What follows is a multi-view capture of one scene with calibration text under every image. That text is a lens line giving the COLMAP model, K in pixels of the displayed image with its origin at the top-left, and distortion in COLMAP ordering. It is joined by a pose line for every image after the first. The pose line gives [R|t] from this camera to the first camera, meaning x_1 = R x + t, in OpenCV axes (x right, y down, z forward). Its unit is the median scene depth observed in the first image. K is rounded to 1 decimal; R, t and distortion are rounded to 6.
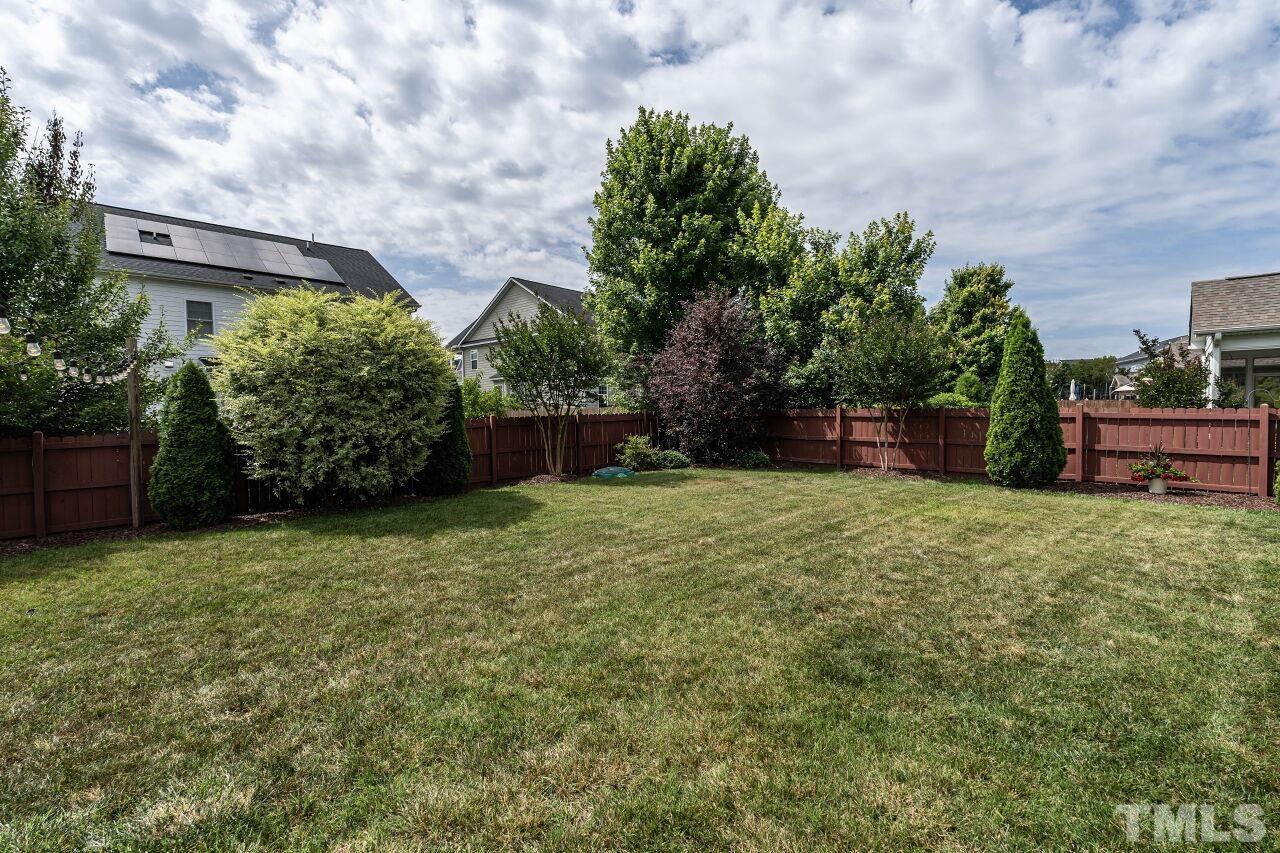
lens RADIAL K [[578.9, 0, 632.6], [0, 578.9, 431.8], [0, 0, 1]] dist [0.002710, -0.002405]
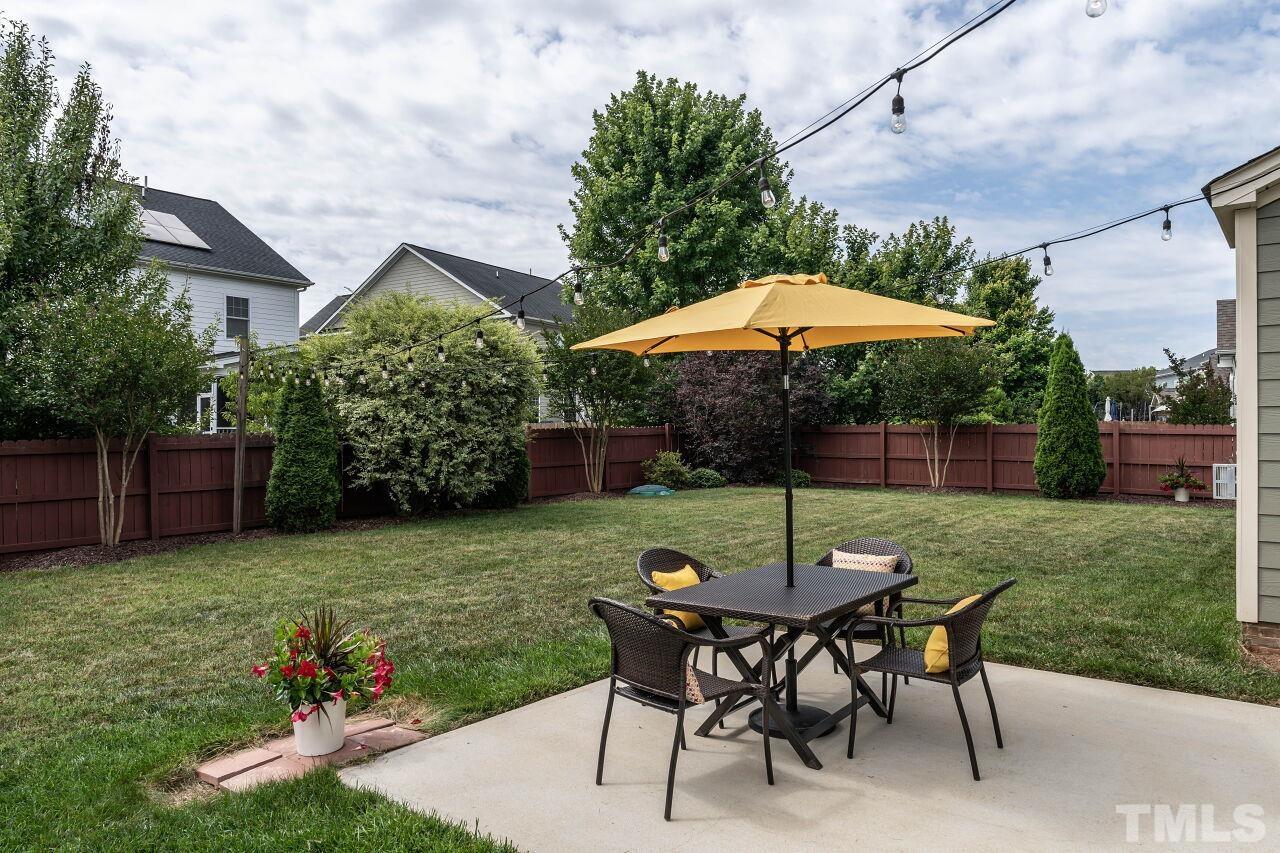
lens RADIAL K [[855.5, 0, 639.0], [0, 855.5, 421.4], [0, 0, 1]] dist [-0.021910, 0.018536]
pose [[0.989293, 0.012465, 0.145412, -0.210878], [-0.005274, 0.998749, -0.049733, 0.024164], [-0.145850, 0.048434, 0.988120, -0.272856]]
